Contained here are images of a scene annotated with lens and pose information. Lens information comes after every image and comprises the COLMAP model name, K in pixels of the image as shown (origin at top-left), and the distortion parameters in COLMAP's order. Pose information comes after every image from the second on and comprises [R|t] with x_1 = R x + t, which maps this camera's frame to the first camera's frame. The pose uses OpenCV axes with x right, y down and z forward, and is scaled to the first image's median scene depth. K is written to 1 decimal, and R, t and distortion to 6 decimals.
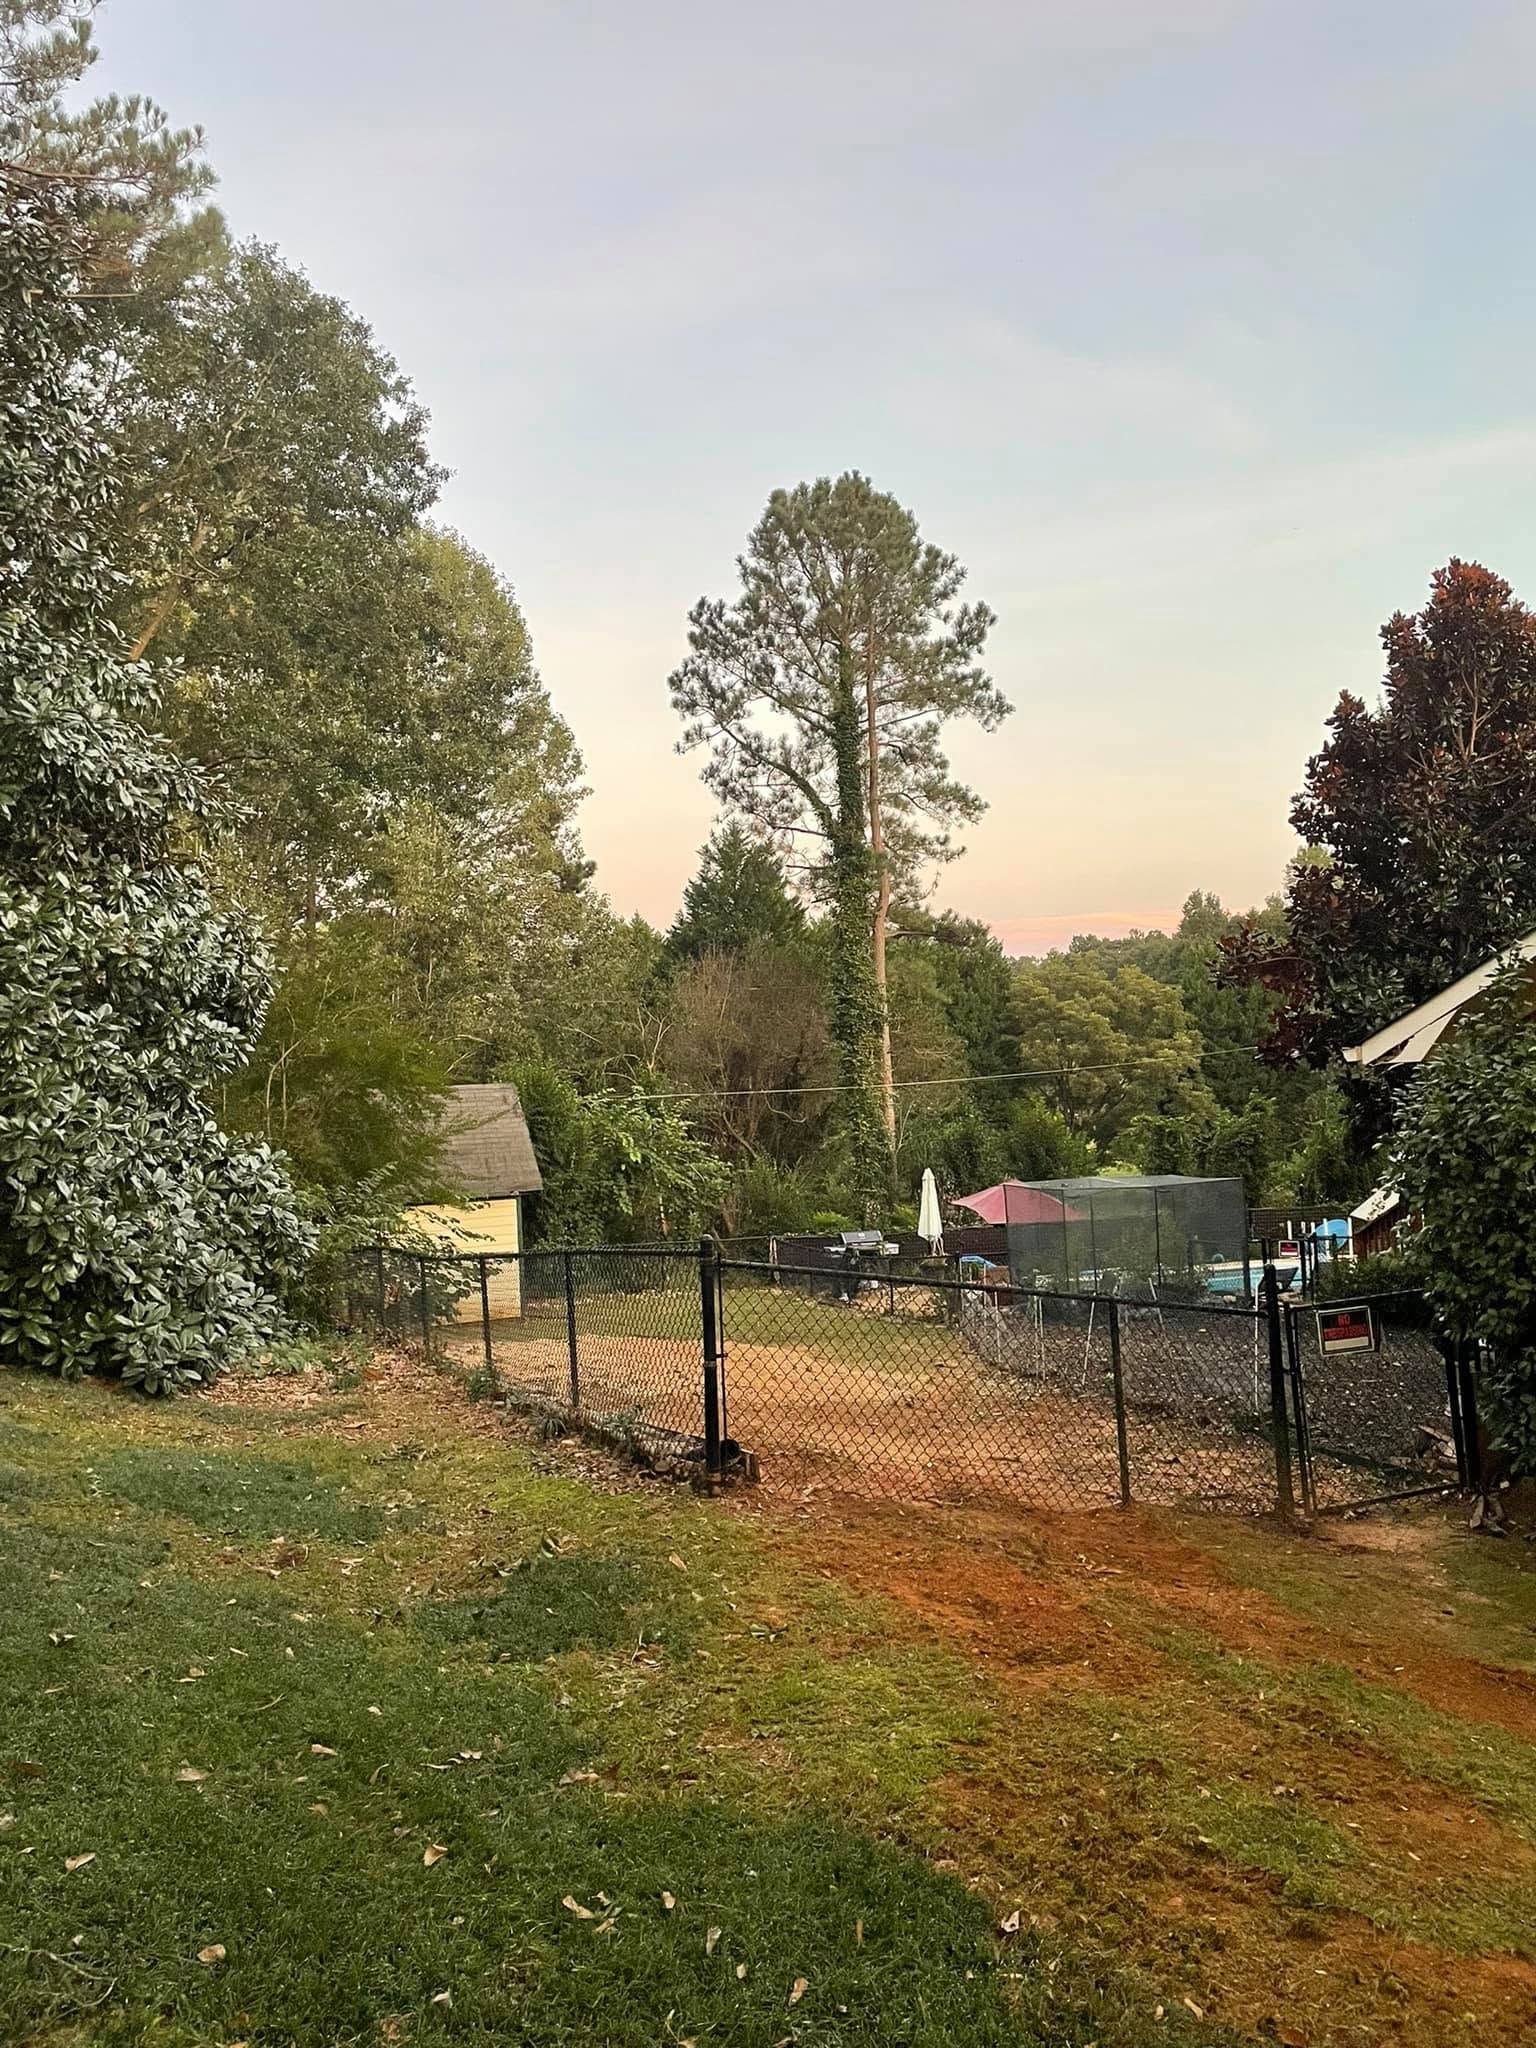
lens RADIAL K [[1452.2, 0, 782.4], [0, 1452.2, 1021.4], [0, 0, 1]] dist [0.000162, -0.003103]
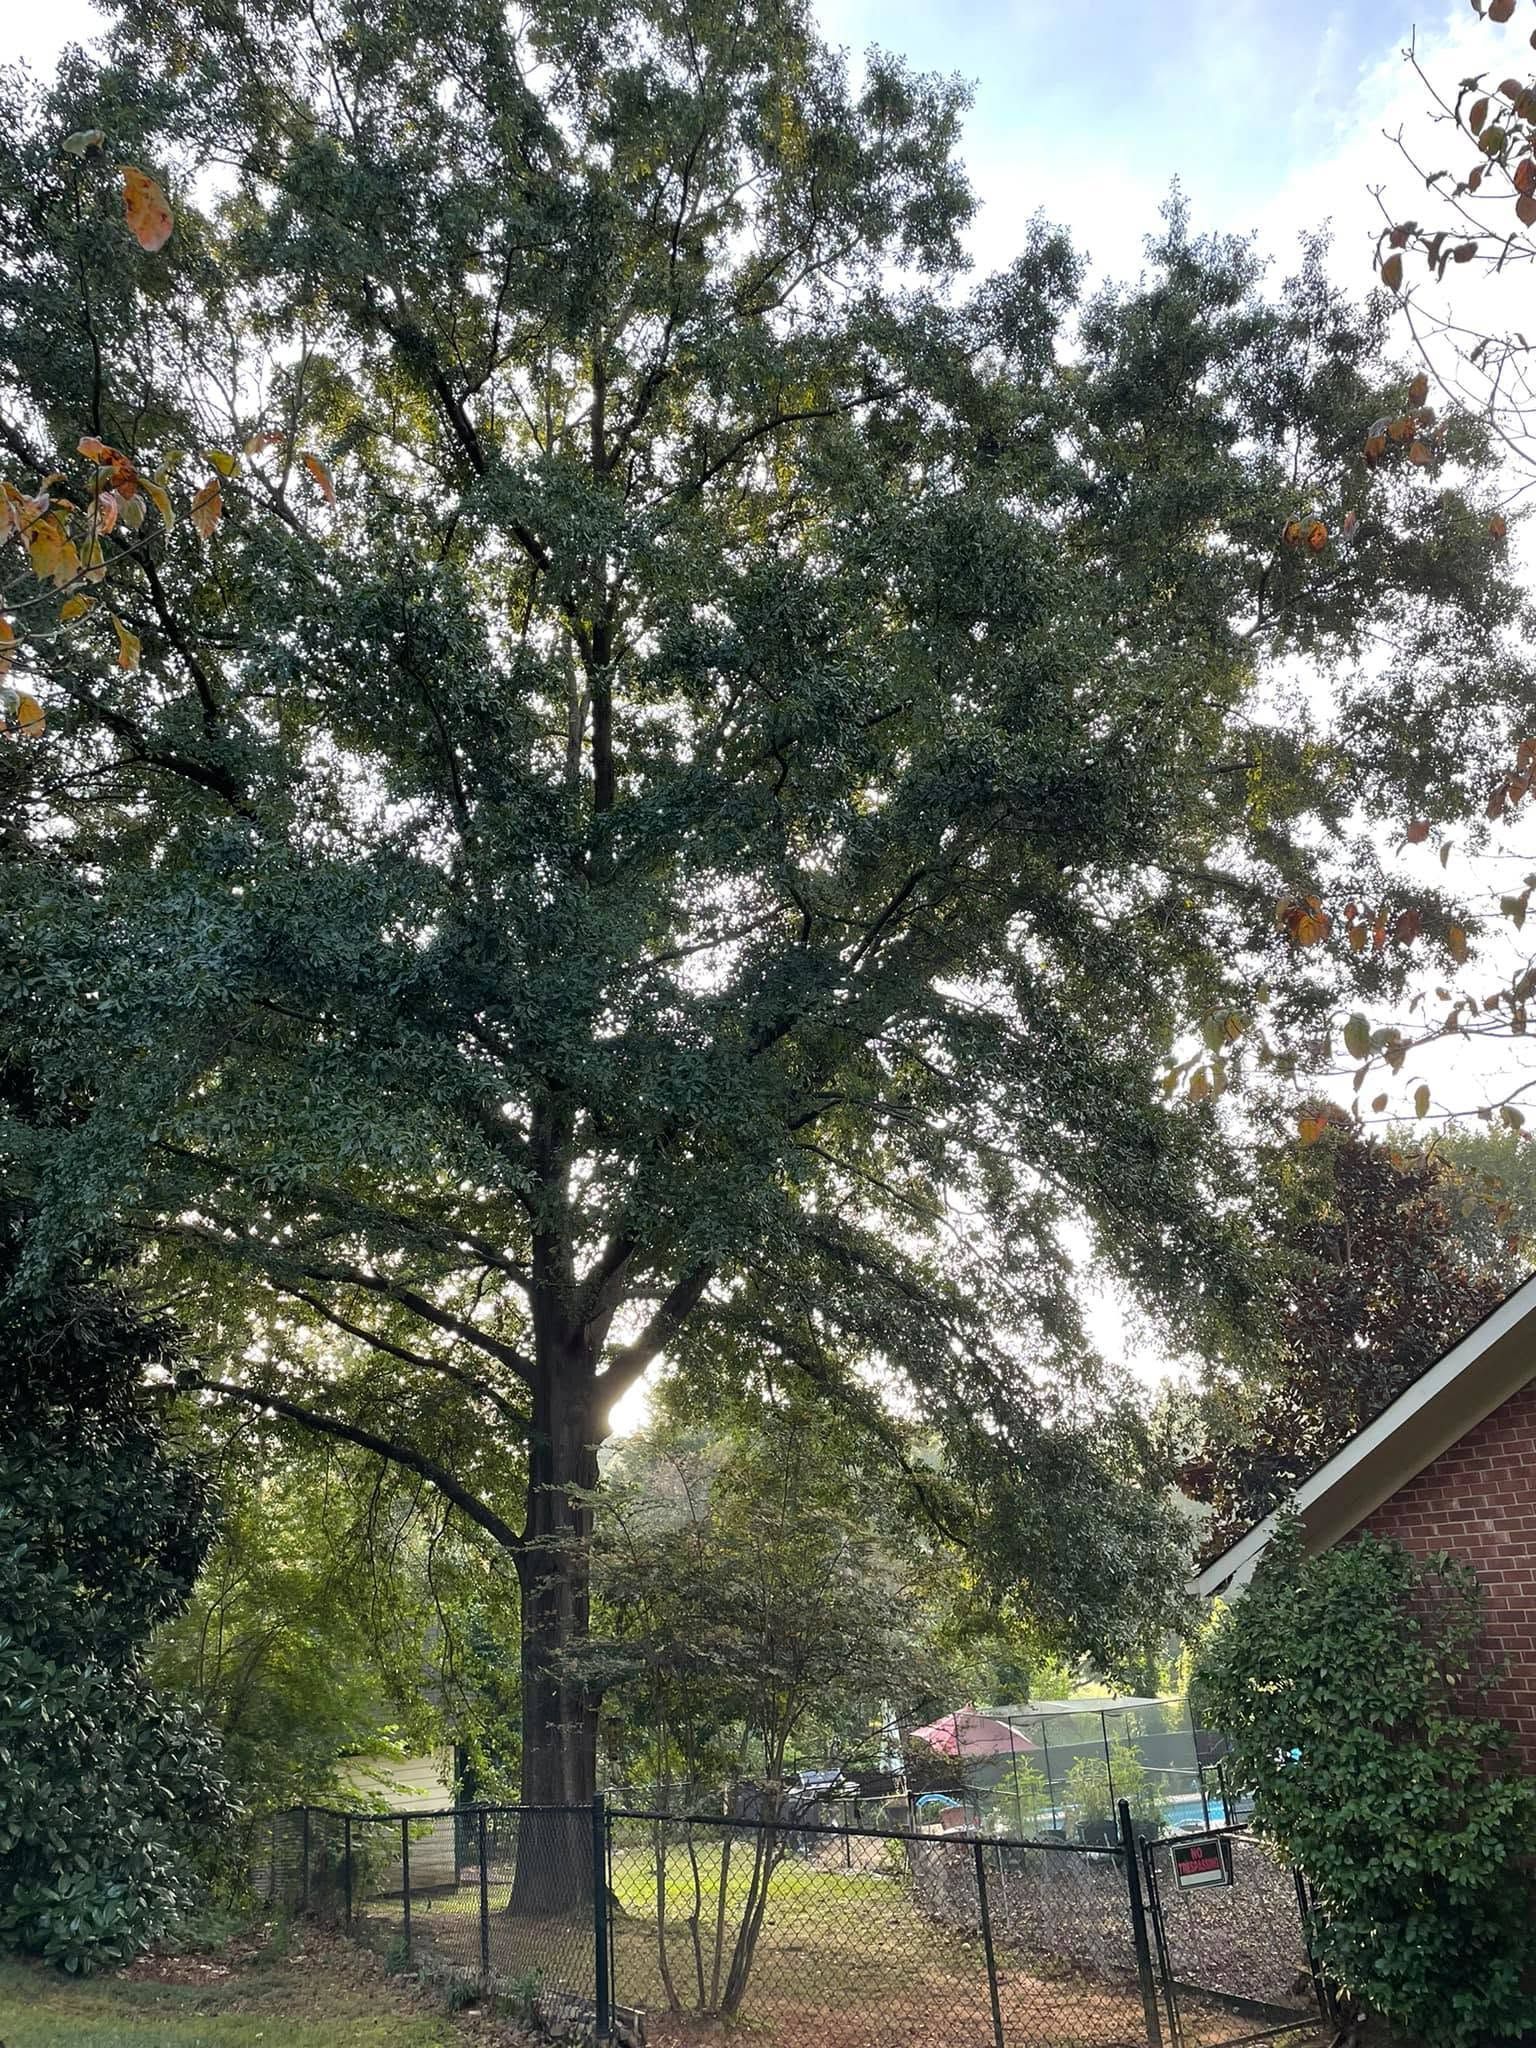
lens RADIAL K [[1472.5, 0, 798.7], [0, 1472.5, 1024.5], [0, 0, 1]] dist [0.037596, -0.063083]
pose [[0.999357, -0.020776, 0.029236, 0.046071], [0.028952, 0.948436, -0.315643, -0.026937], [-0.021170, 0.316286, 0.948428, -0.155448]]
